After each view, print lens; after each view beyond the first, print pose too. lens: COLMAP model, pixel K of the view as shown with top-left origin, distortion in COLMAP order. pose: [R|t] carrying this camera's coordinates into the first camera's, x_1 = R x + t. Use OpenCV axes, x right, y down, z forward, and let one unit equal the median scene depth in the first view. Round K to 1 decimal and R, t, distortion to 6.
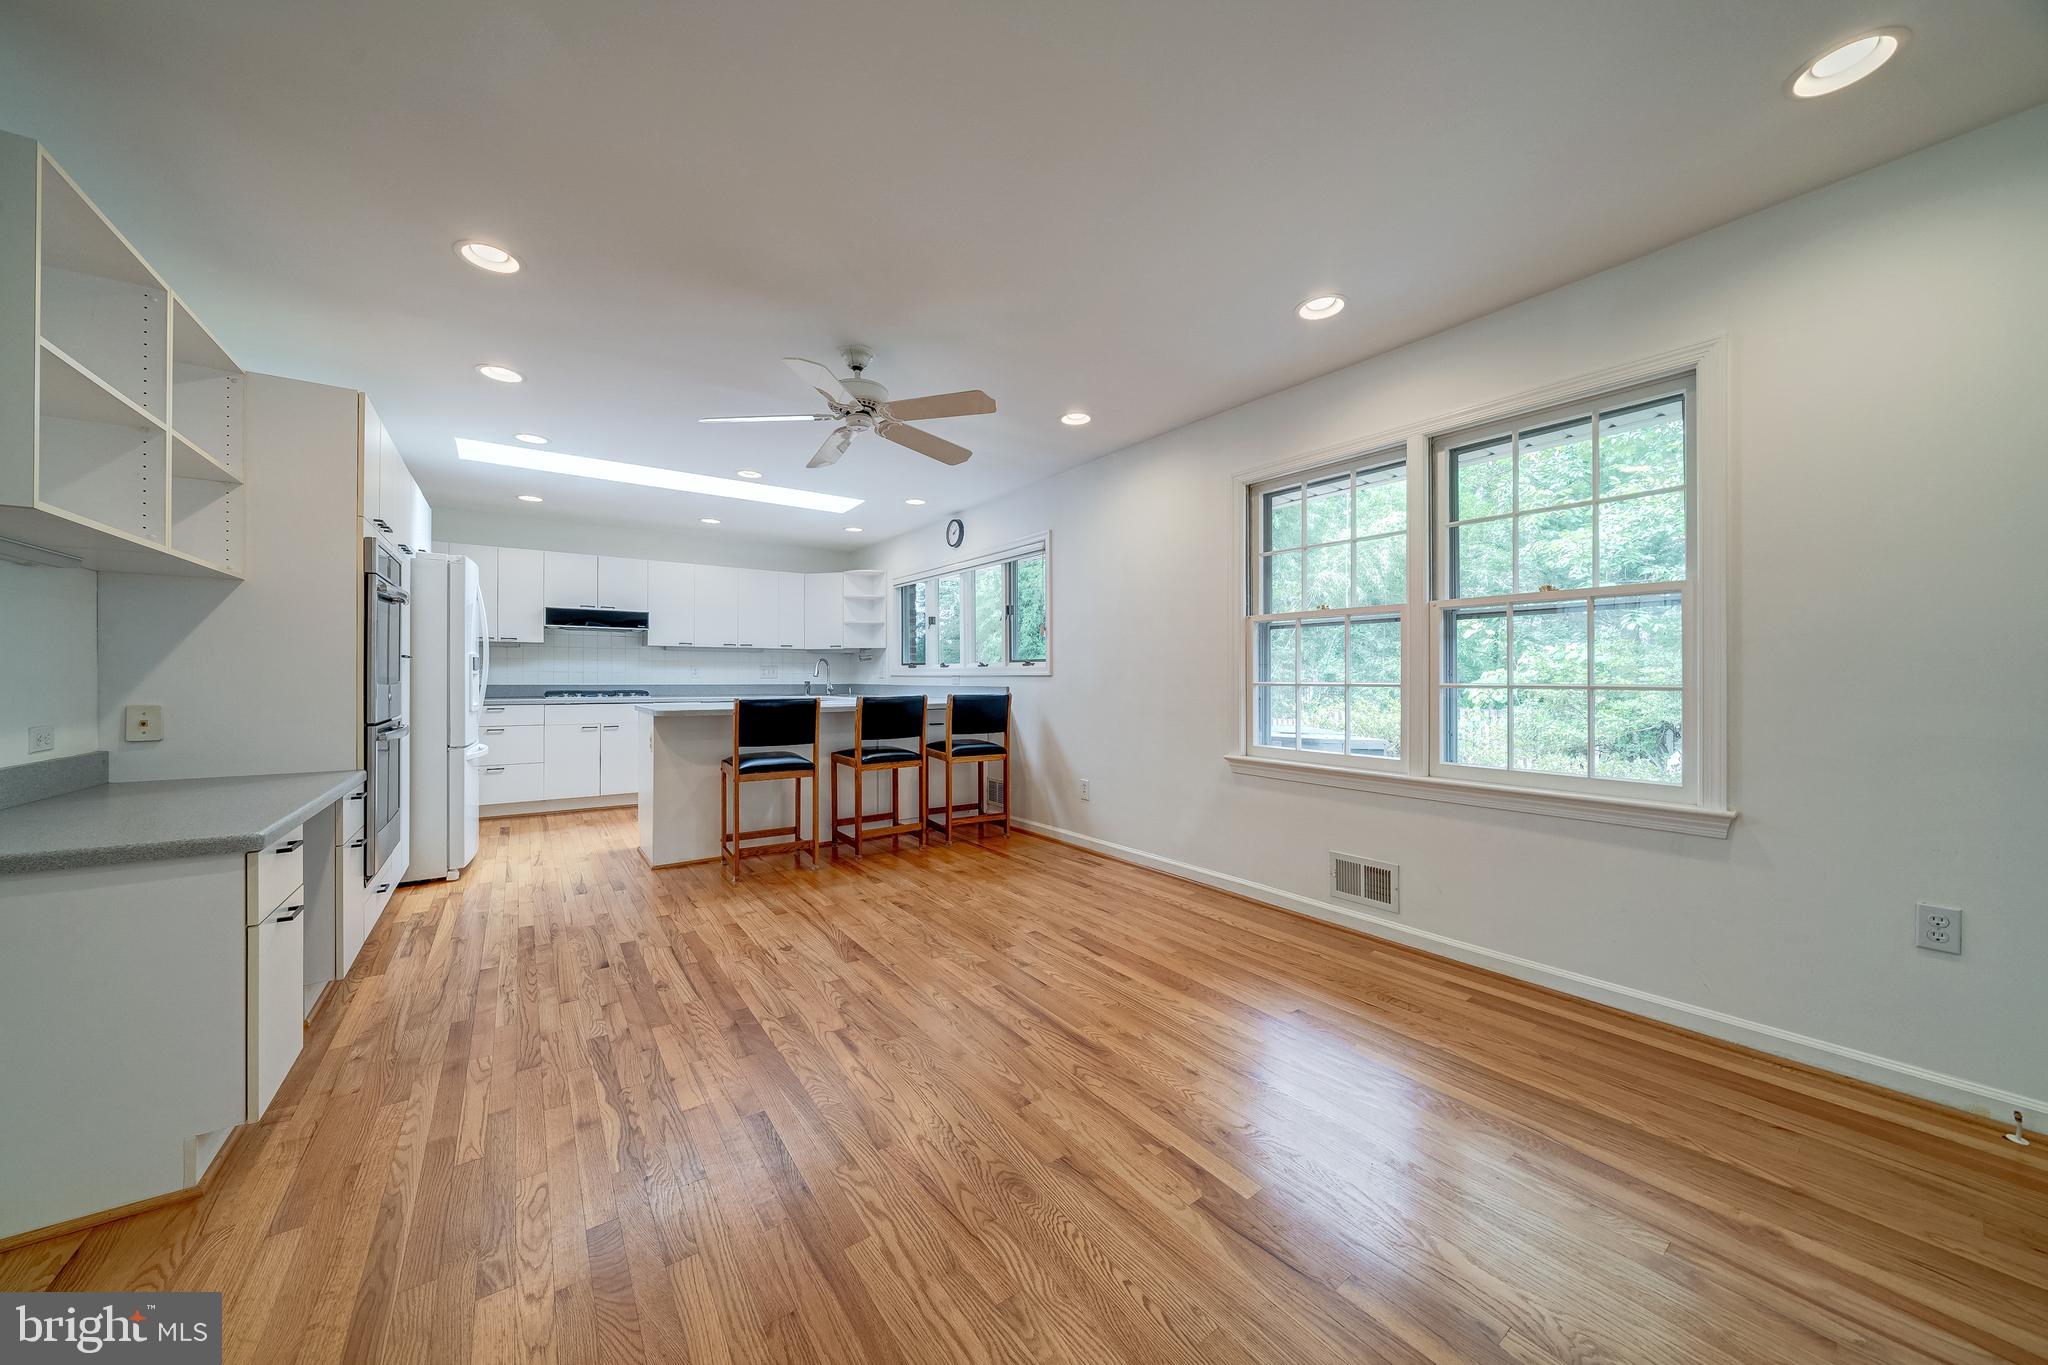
lens RADIAL K [[718.0, 0, 1023.4], [0, 718.0, 681.5], [0, 0, 1]] dist [-0.012344, 0.000444]
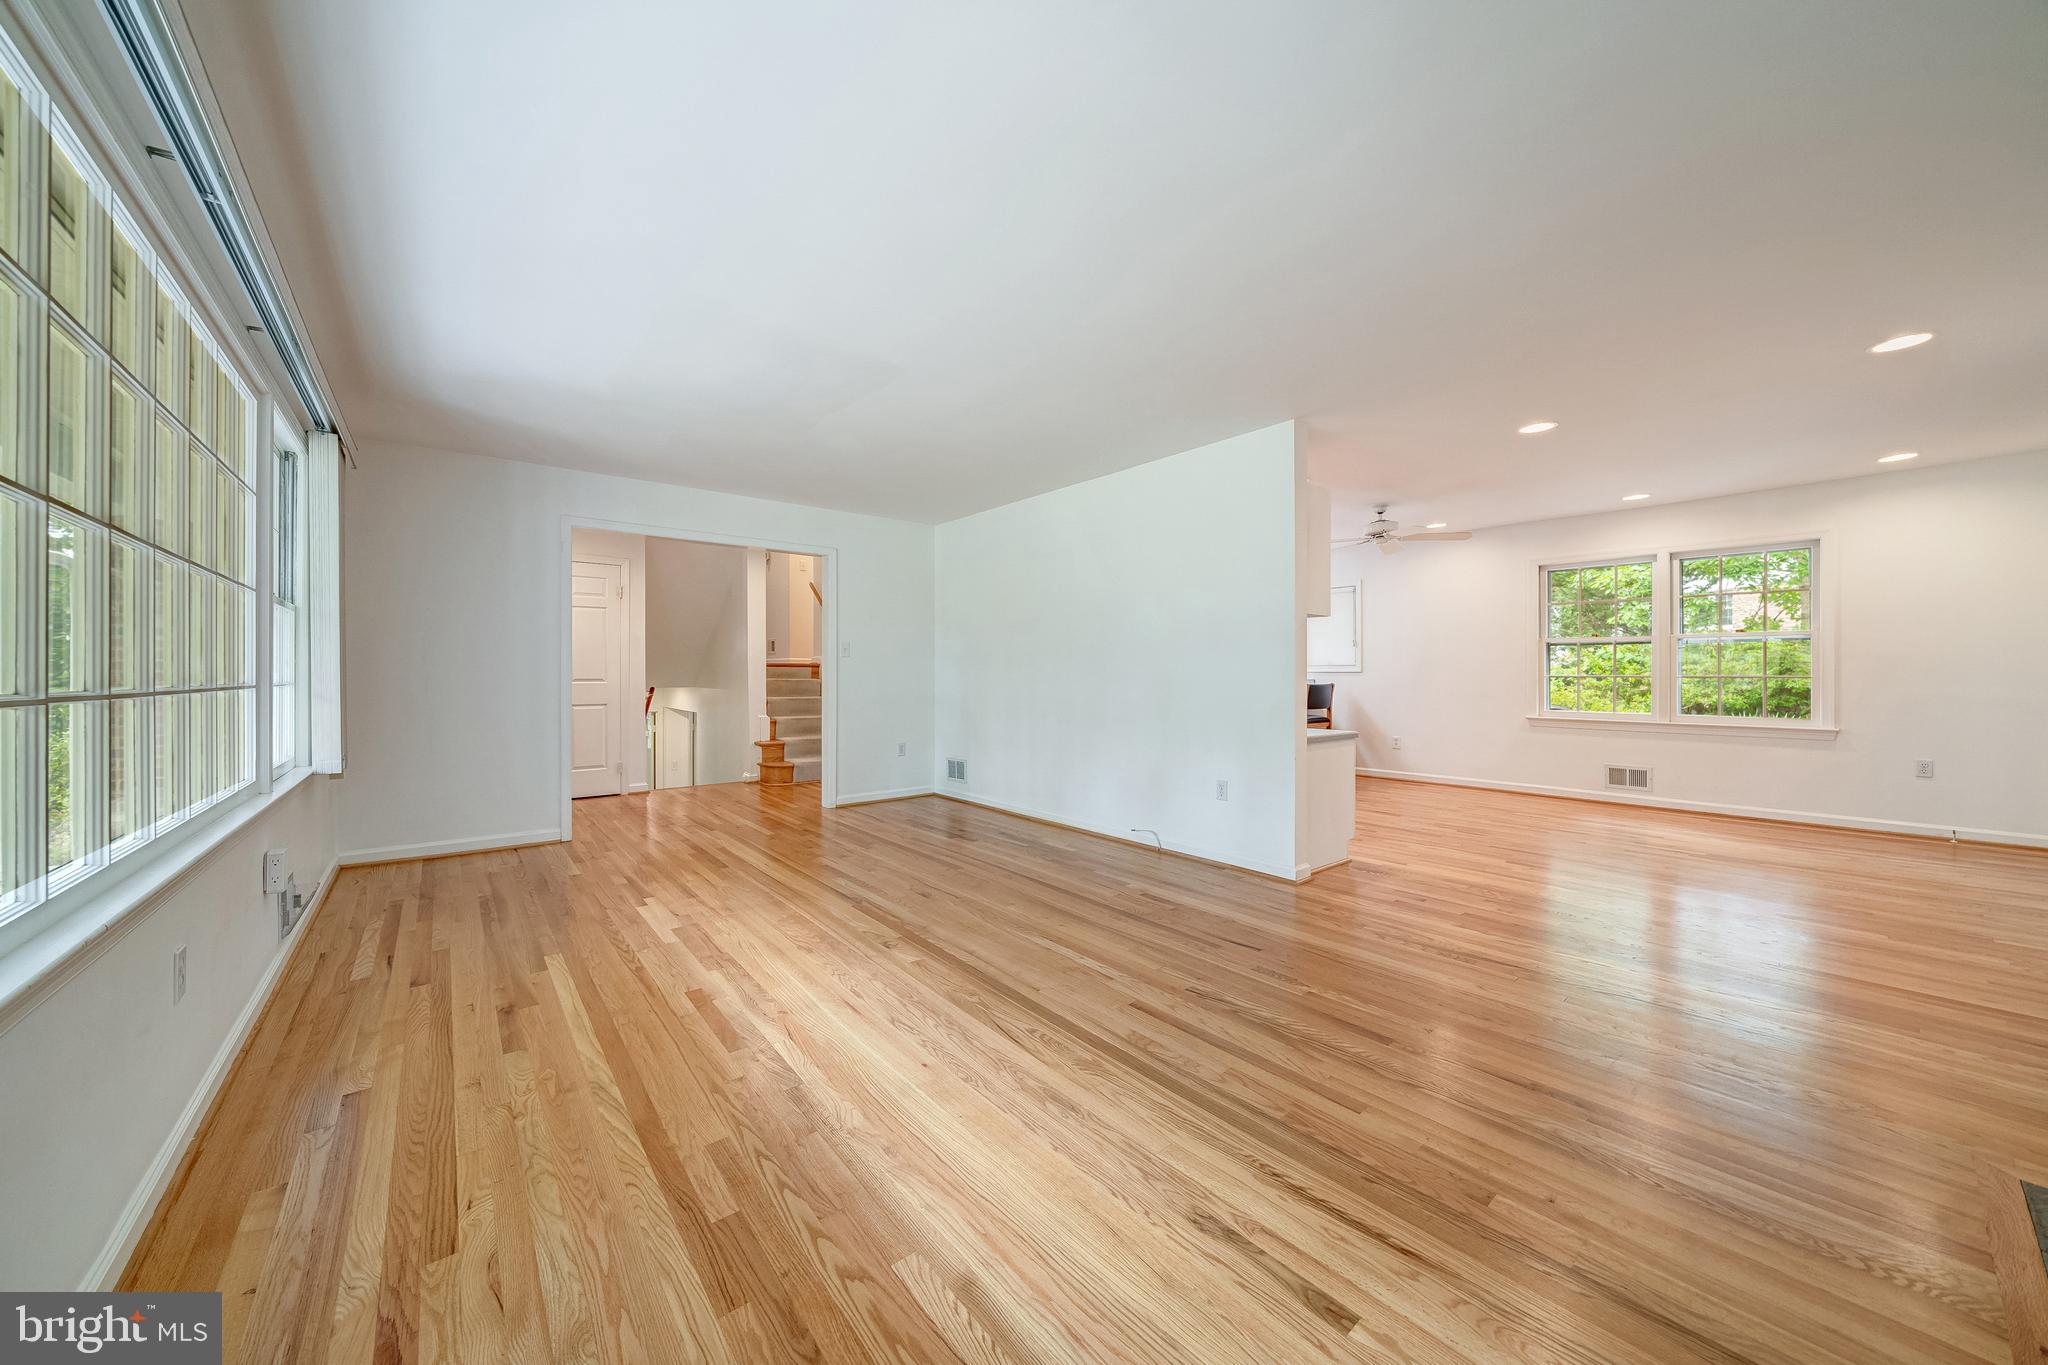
lens RADIAL K [[718.0, 0, 1002.7], [0, 718.0, 676.5], [0, 0, 1]] dist [-0.012344, 0.000444]
pose [[0.998901, -0.008024, 0.046171, -0.672620], [0.007802, 0.999957, 0.004983, -0.009203], [-0.046209, -0.004617, 0.998921, -0.436512]]
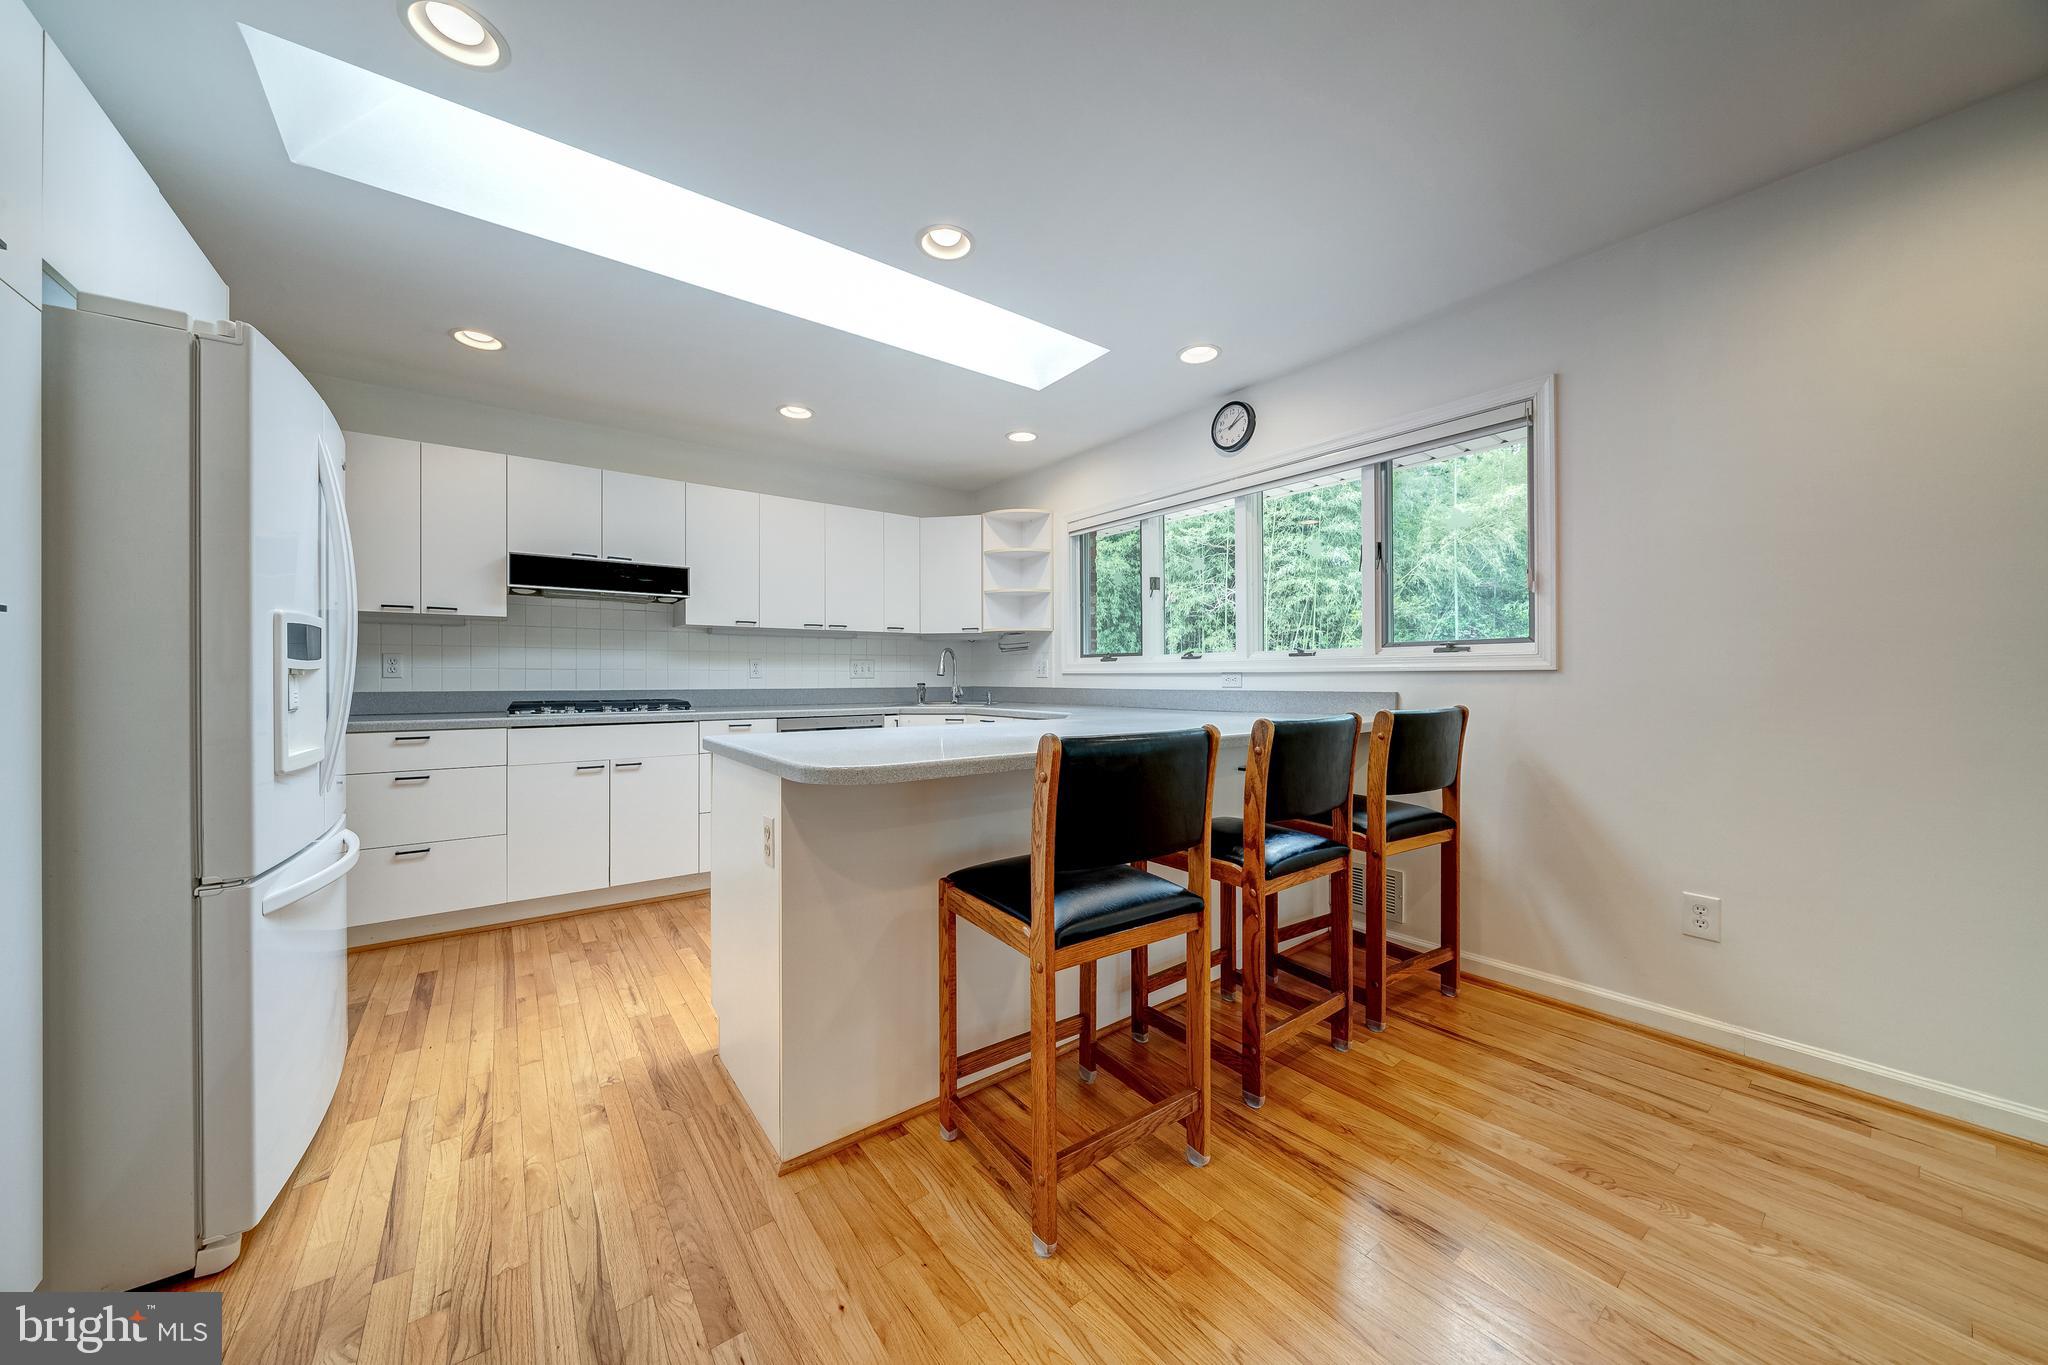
lens RADIAL K [[718.0, 0, 1026.4], [0, 718.0, 680.1], [0, 0, 1]] dist [-0.012344, 0.000444]
pose [[0.999707, -0.004401, 0.023795, -0.275564], [0.004433, 0.999989, -0.001306, -0.001897], [-0.023789, 0.001411, 0.999716, 0.427993]]
